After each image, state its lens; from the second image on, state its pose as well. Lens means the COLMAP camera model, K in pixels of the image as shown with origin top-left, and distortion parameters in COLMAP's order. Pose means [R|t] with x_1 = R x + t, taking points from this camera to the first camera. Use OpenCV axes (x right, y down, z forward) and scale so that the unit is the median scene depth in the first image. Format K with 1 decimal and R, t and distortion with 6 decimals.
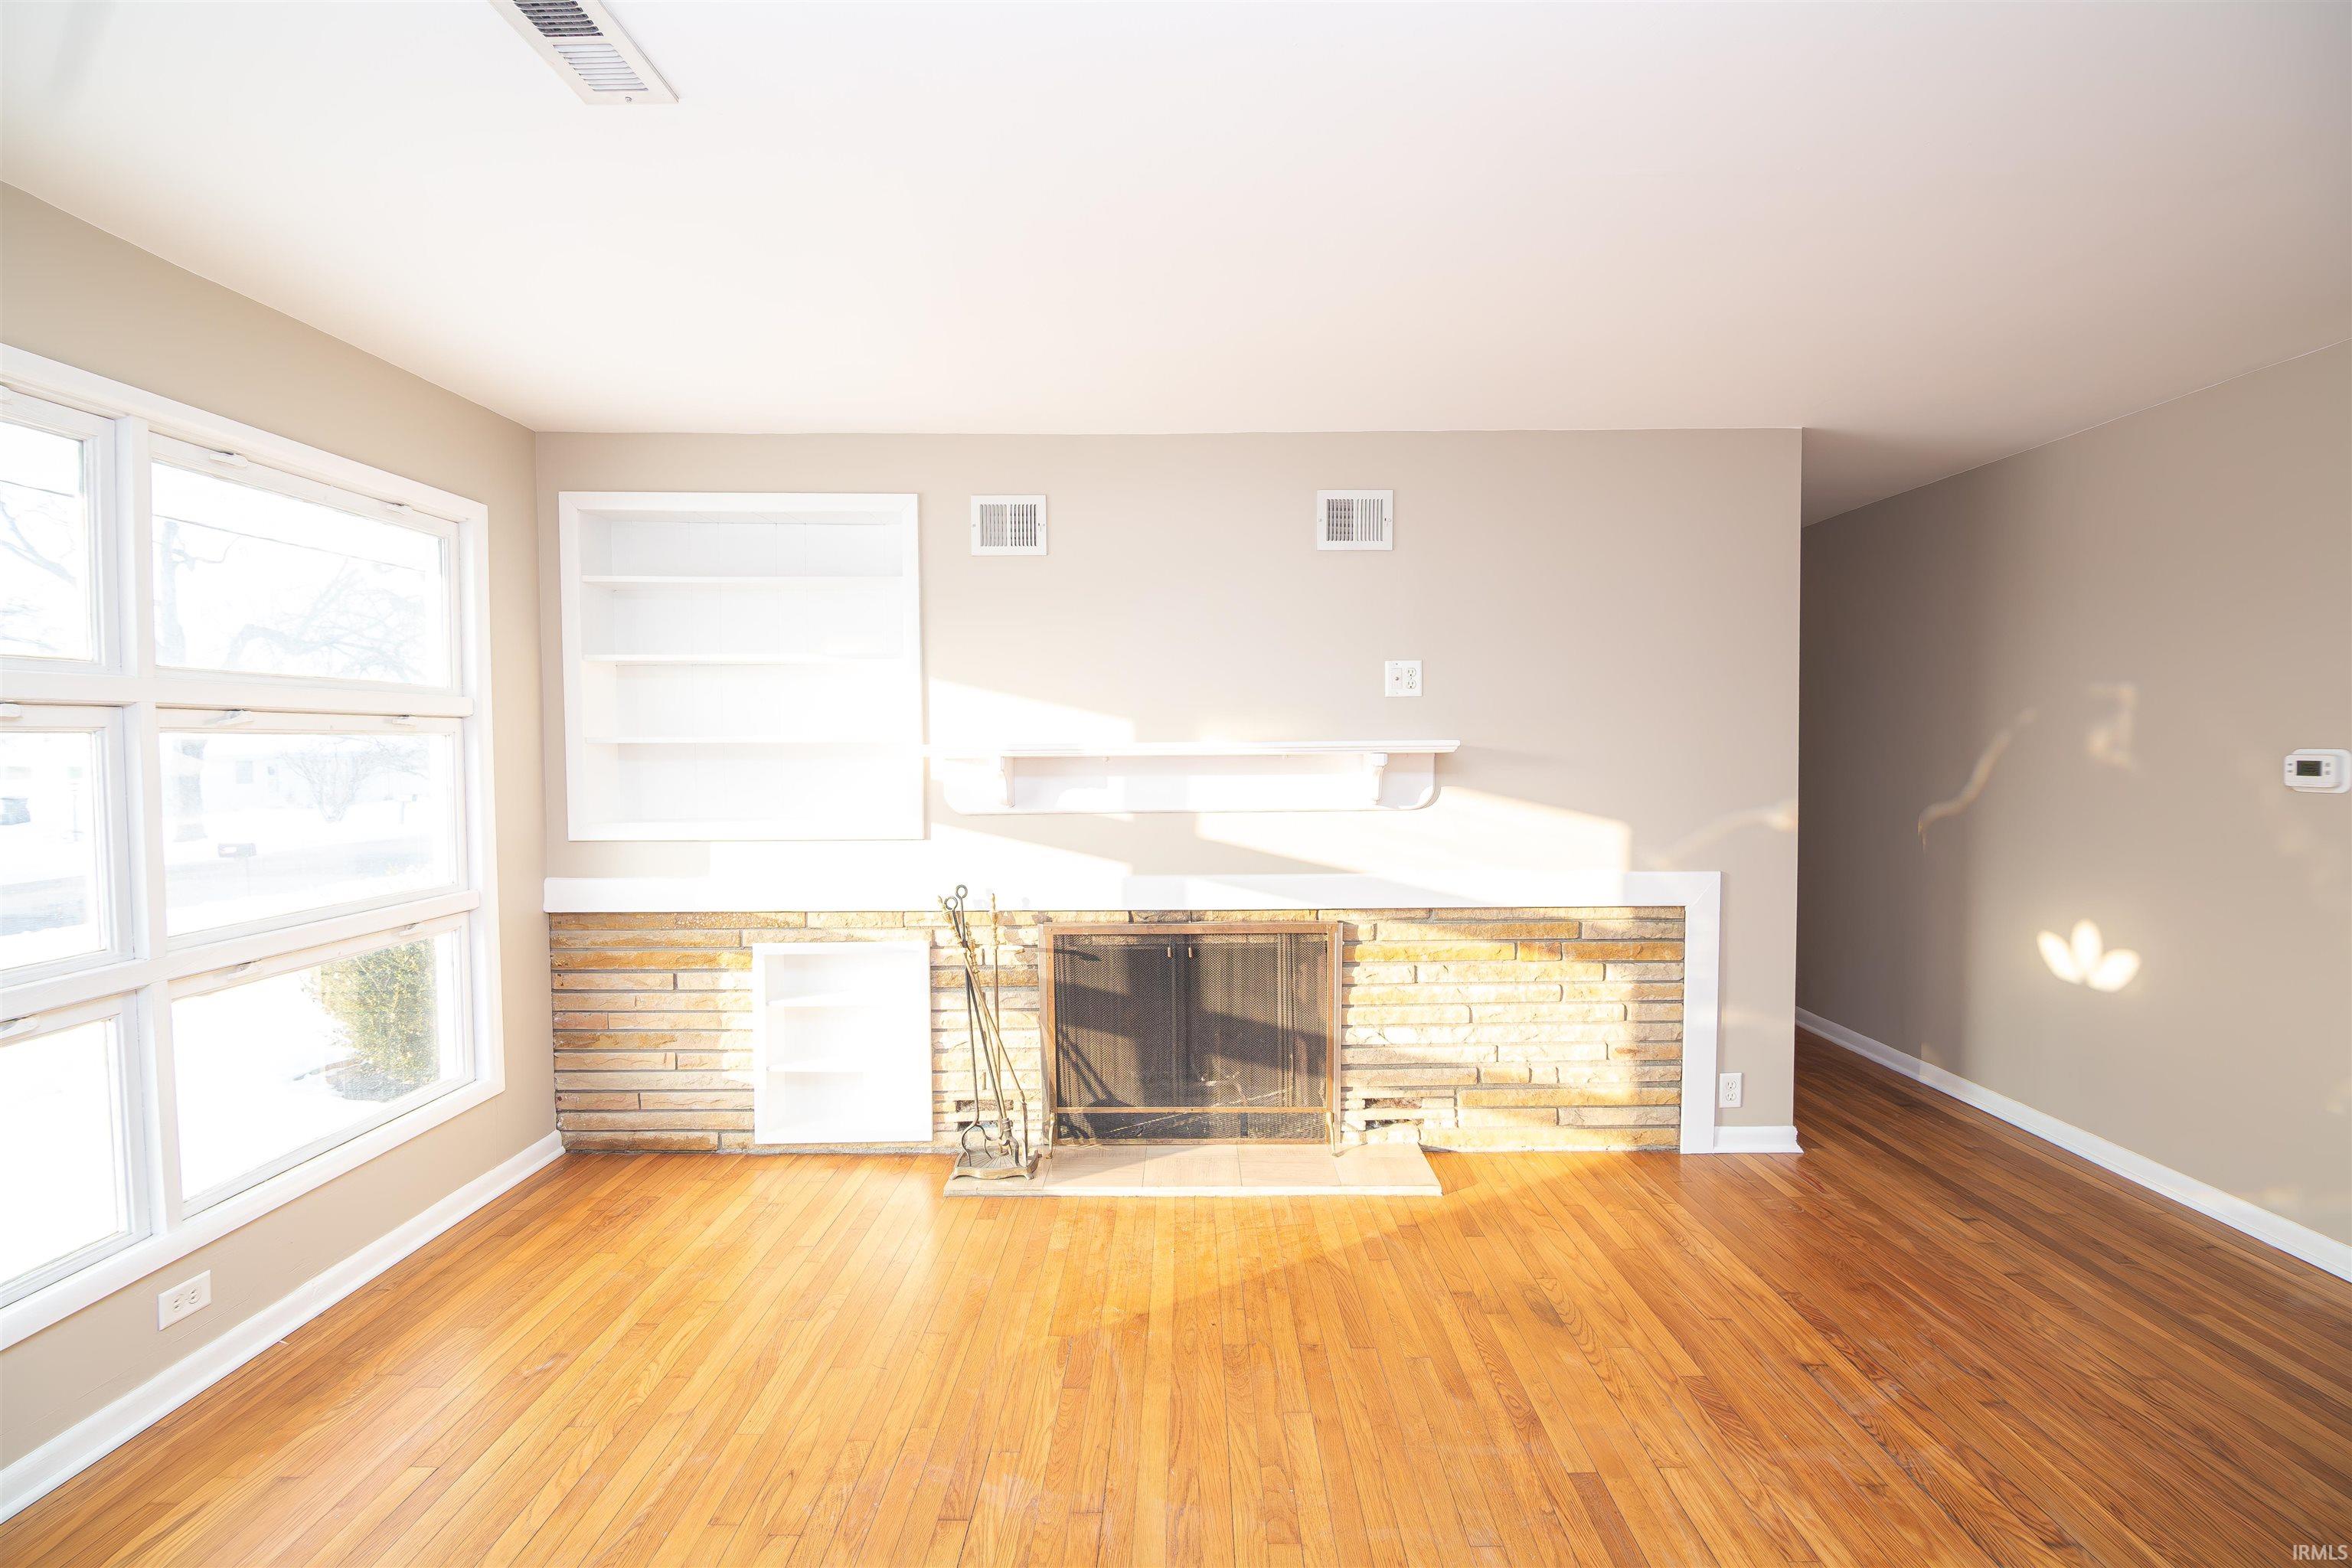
lens RADIAL K [[1047.6, 0, 1181.6], [0, 1047.6, 773.2], [0, 0, 1]] dist [-0.000171, -0.009533]
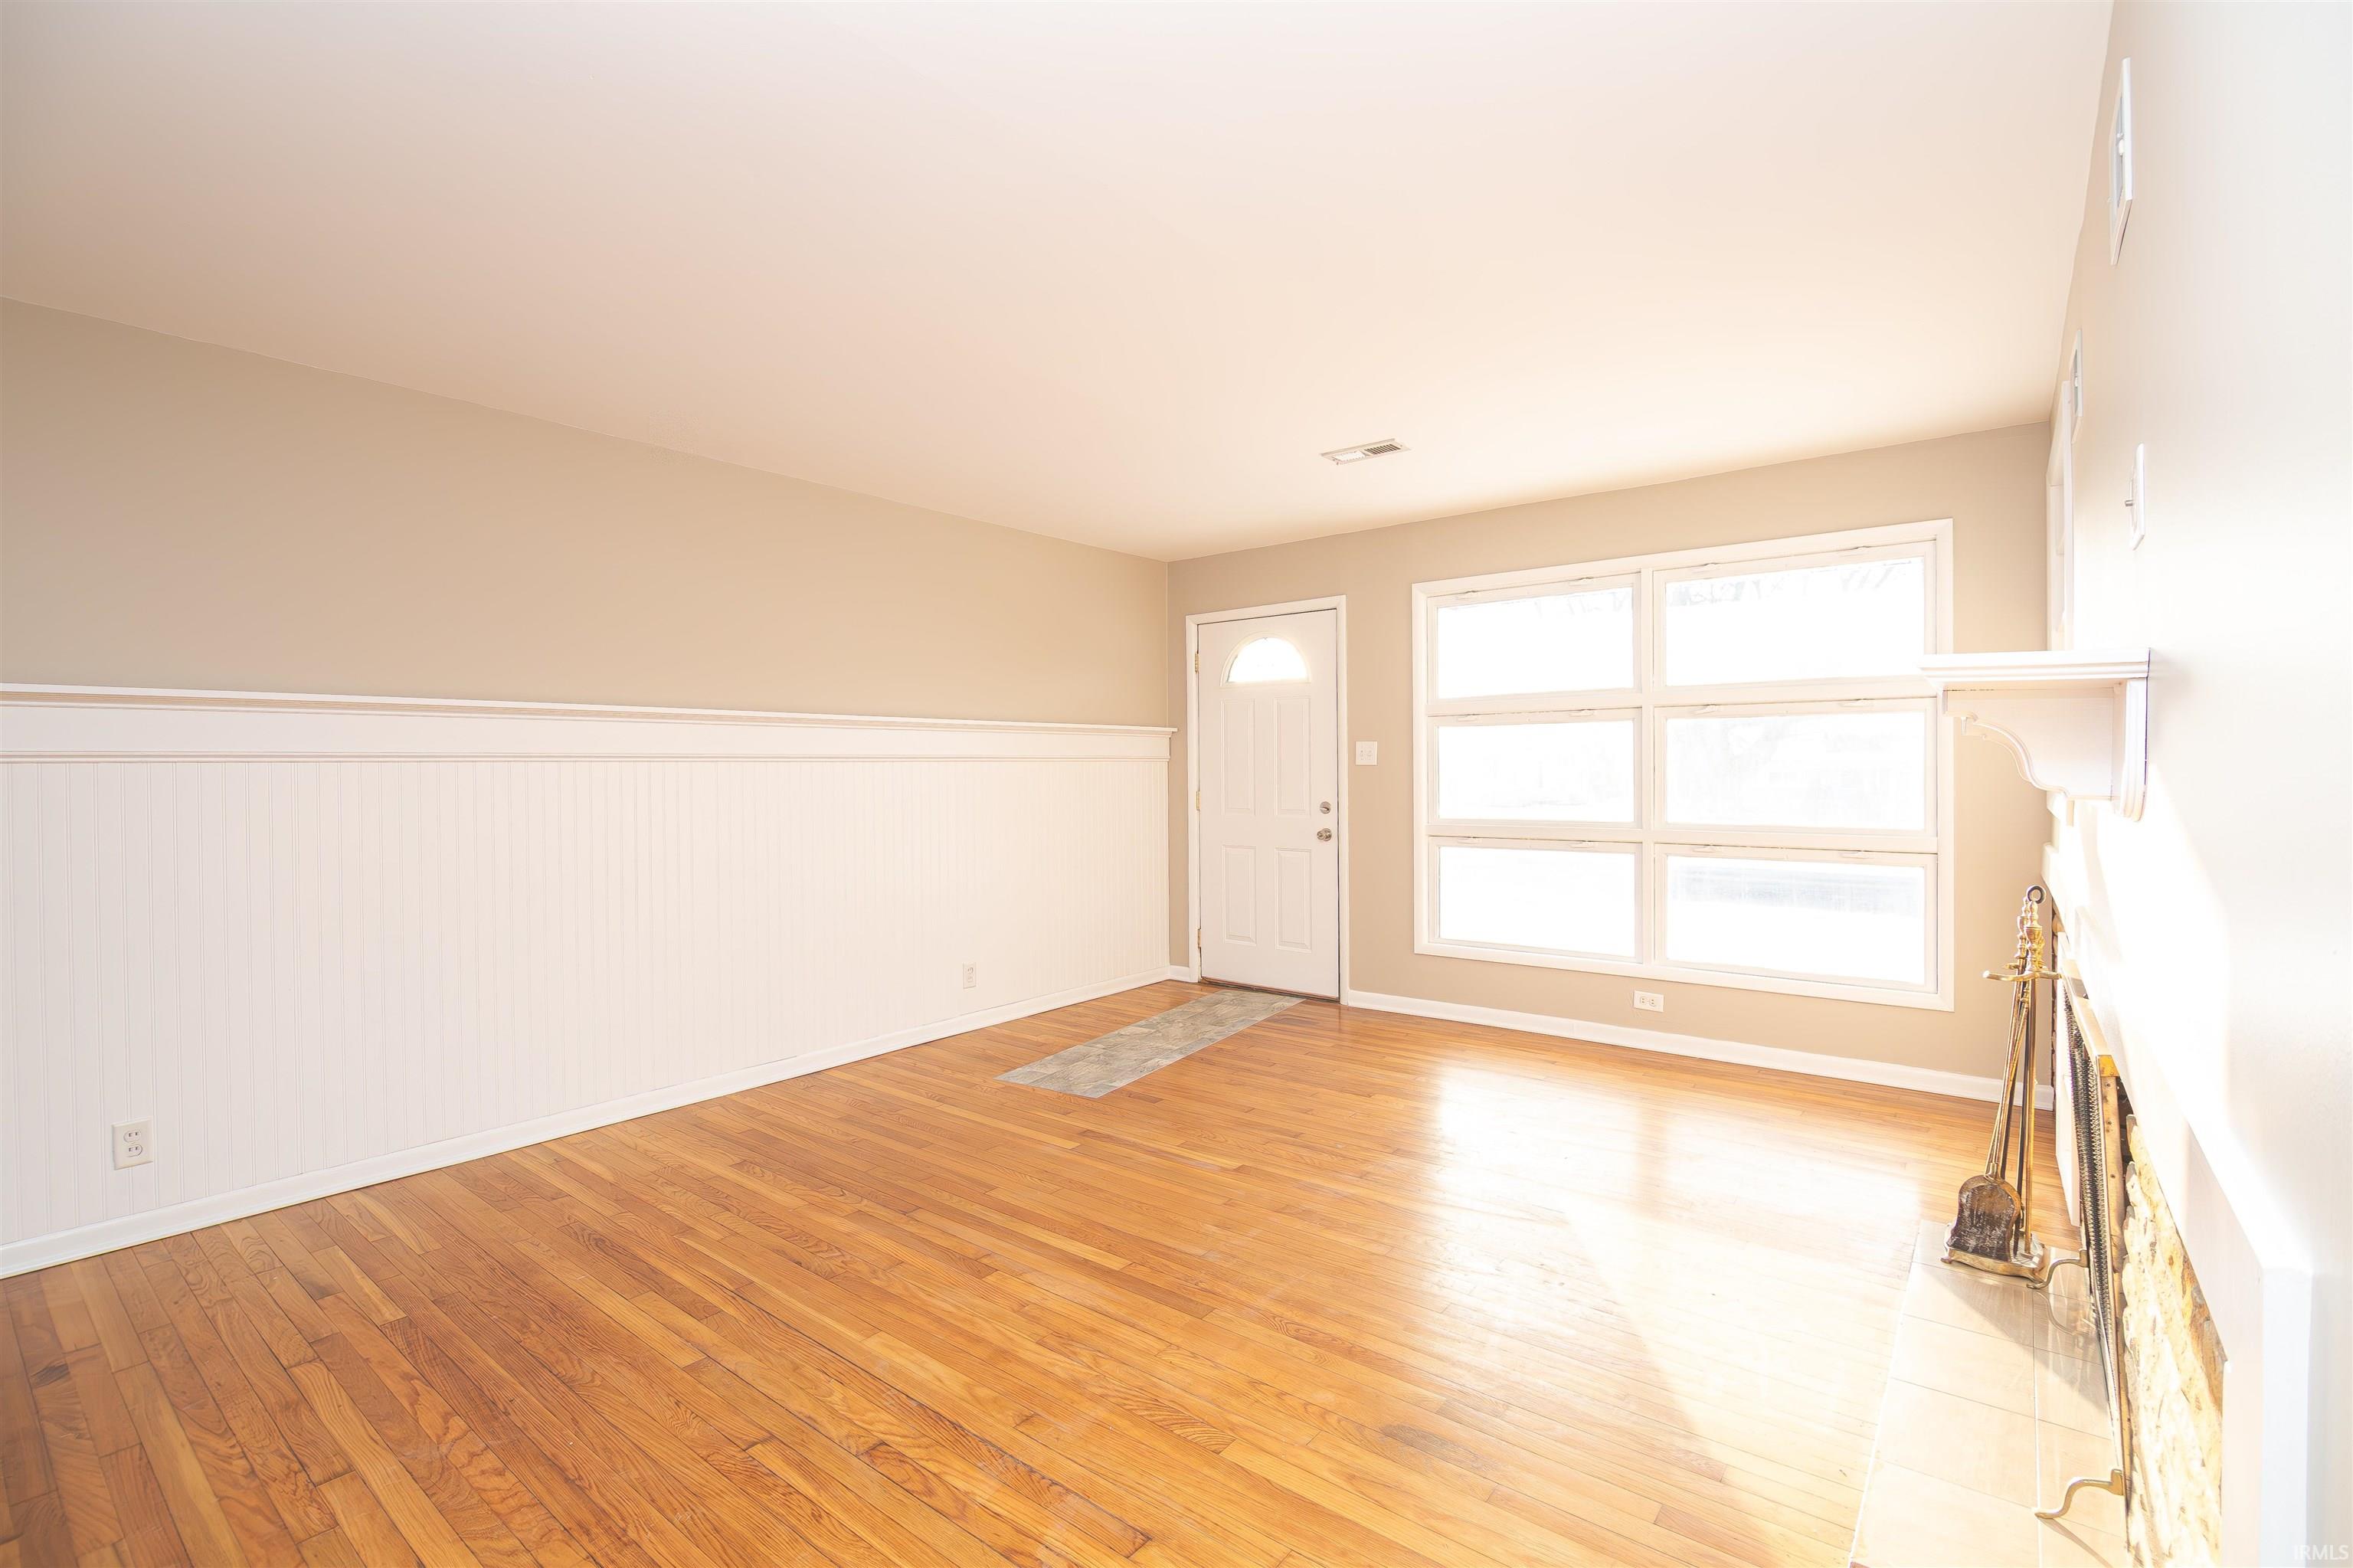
lens RADIAL K [[1048.1, 0, 1182.1], [0, 1048.1, 773.2], [0, 0, 1]] dist [-0.000171, -0.009533]
pose [[-0.606577, 0.017001, -0.794843, 1.293290], [-0.015241, 0.999339, 0.033006, 0.013613], [0.794879, 0.032135, -0.605917, 1.619708]]
